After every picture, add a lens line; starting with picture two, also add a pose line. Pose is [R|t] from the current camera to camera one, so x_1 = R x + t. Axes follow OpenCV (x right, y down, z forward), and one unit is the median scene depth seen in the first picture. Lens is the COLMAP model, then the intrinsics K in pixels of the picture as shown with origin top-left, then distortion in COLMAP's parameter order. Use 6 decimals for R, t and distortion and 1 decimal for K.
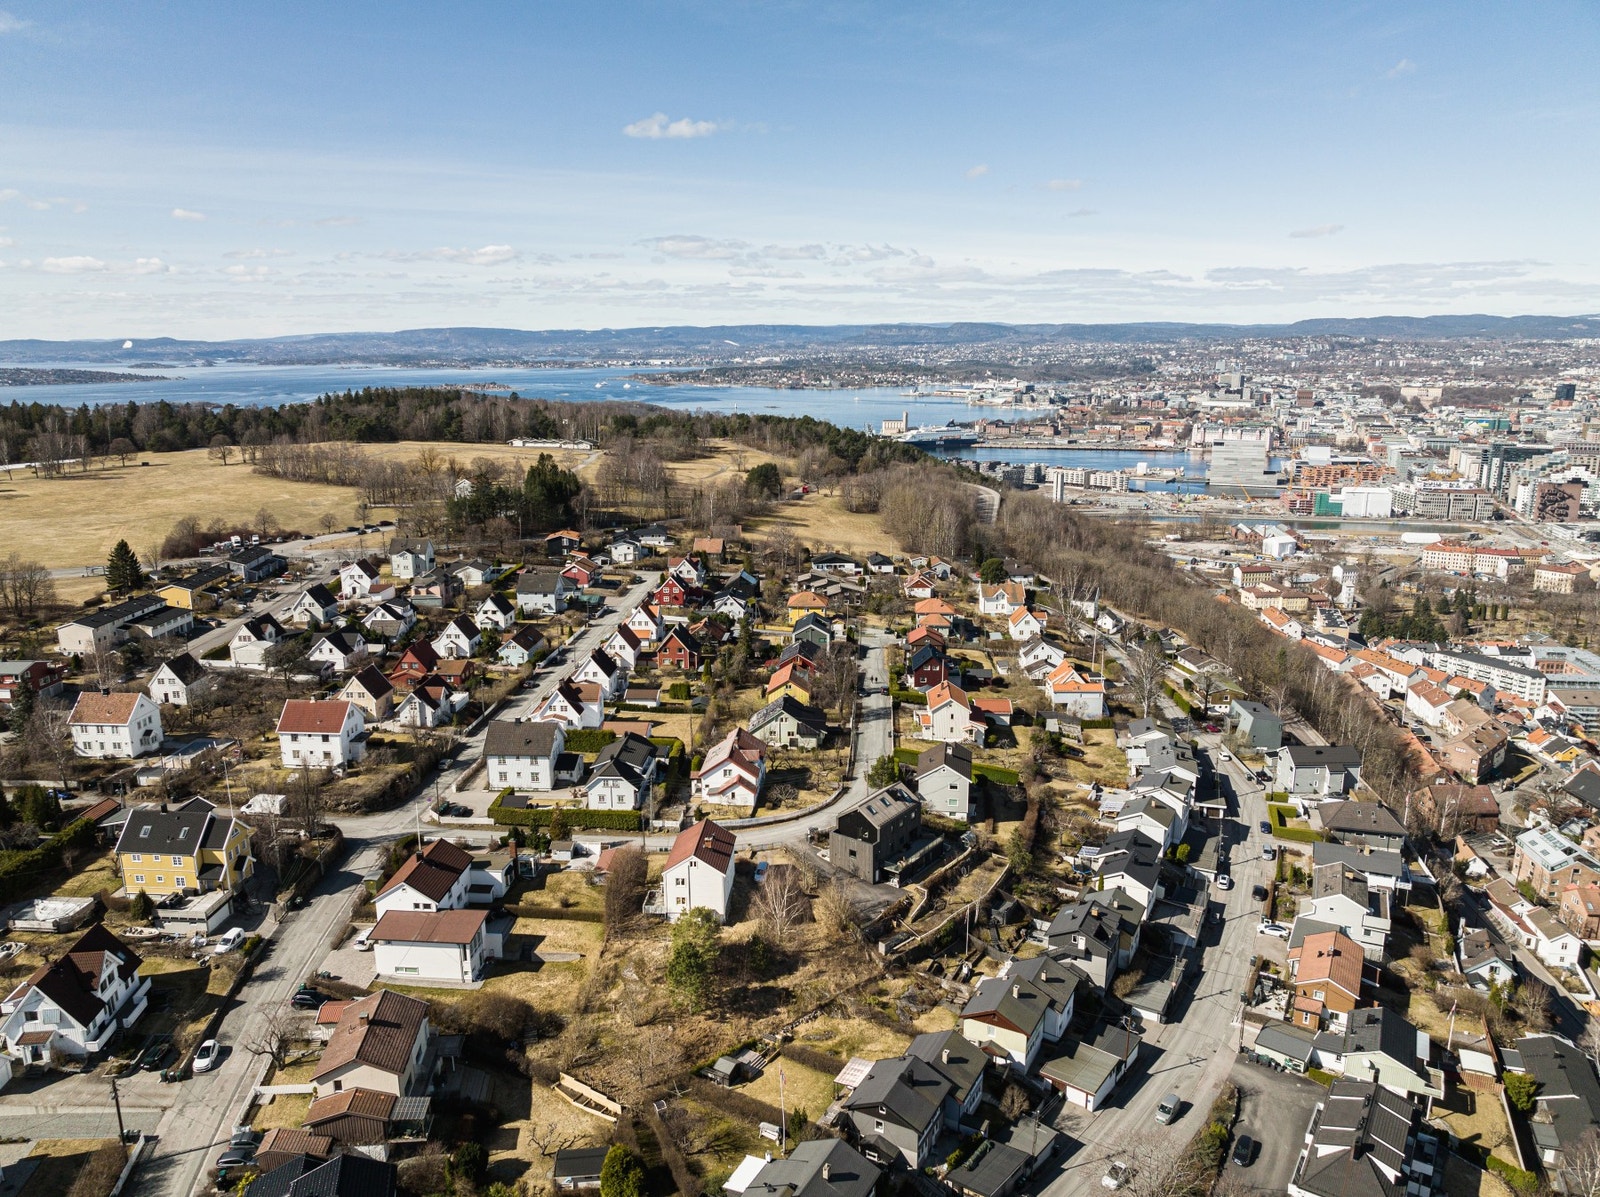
lens RADIAL K [[1141.8, 0, 803.2], [0, 1141.8, 598.5], [0, 0, 1]] dist [-0.016508, -0.004747]
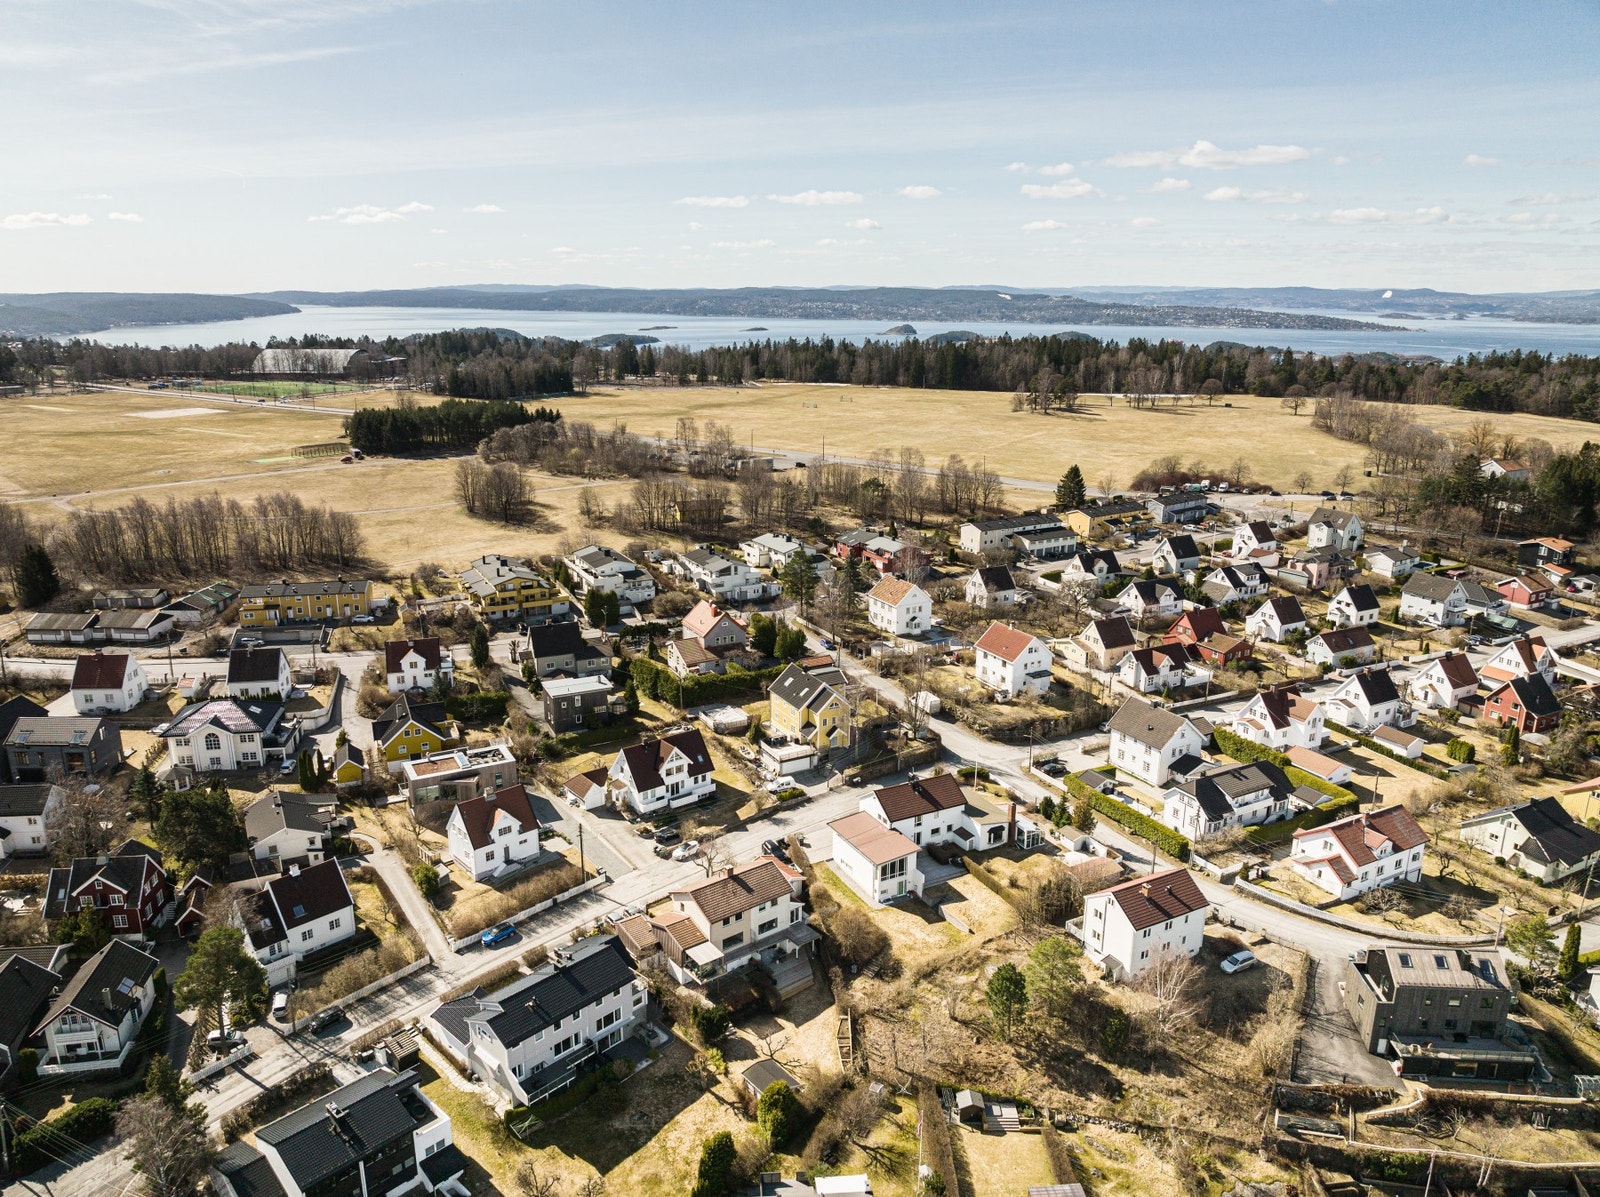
lens RADIAL K [[1141.8, 0, 797.2], [0, 1141.8, 602.8], [0, 0, 1]] dist [-0.016508, -0.004747]
pose [[0.535418, 0.239492, -0.809920, 0.226325], [-0.203303, 0.967303, 0.151632, -0.038233], [0.819753, 0.083473, 0.566601, 0.153556]]
